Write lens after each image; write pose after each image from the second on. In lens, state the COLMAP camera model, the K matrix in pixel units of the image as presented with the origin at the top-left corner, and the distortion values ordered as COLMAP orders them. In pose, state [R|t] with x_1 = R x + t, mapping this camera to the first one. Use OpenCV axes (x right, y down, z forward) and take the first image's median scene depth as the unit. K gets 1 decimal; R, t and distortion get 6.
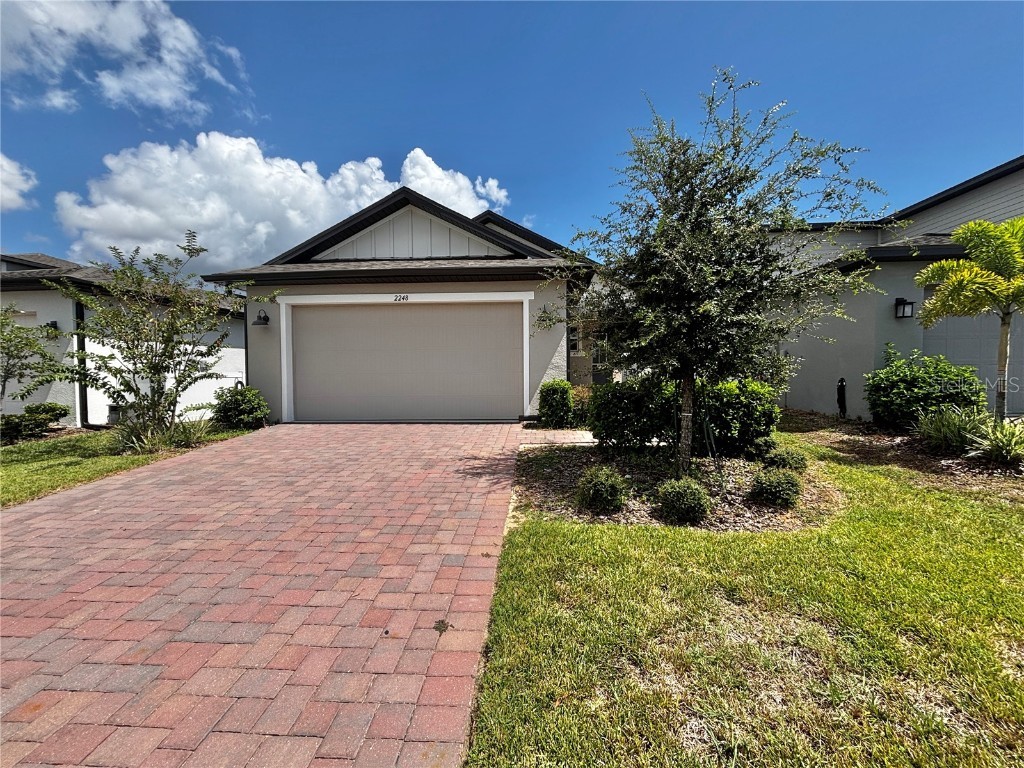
lens RADIAL K [[412.9, 0, 512.0], [0, 412.9, 384.0], [0, 0, 1]] dist [0.003893, -0.000398]
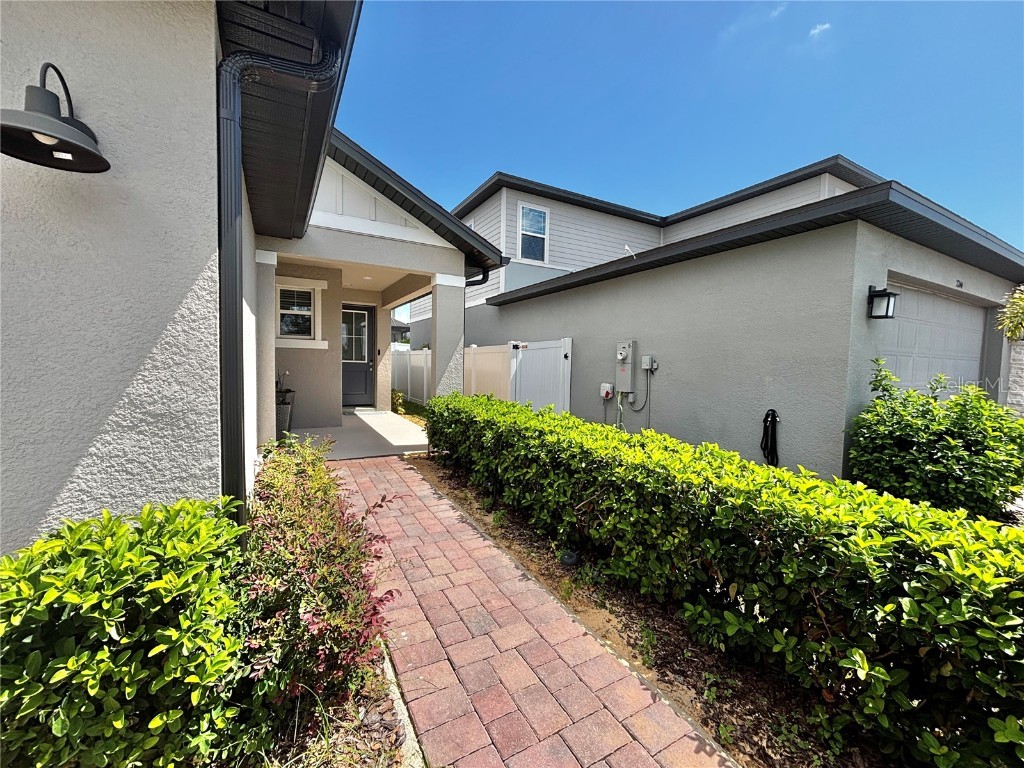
lens RADIAL K [[408.8, 0, 512.0], [0, 408.8, 384.0], [0, 0, 1]] dist [0.028407, -0.000078]
pose [[0.832207, -0.003008, 0.554457, 0.164921], [-0.015100, 0.999491, 0.028087, -0.081998], [-0.554260, -0.031747, 0.831738, 0.868455]]
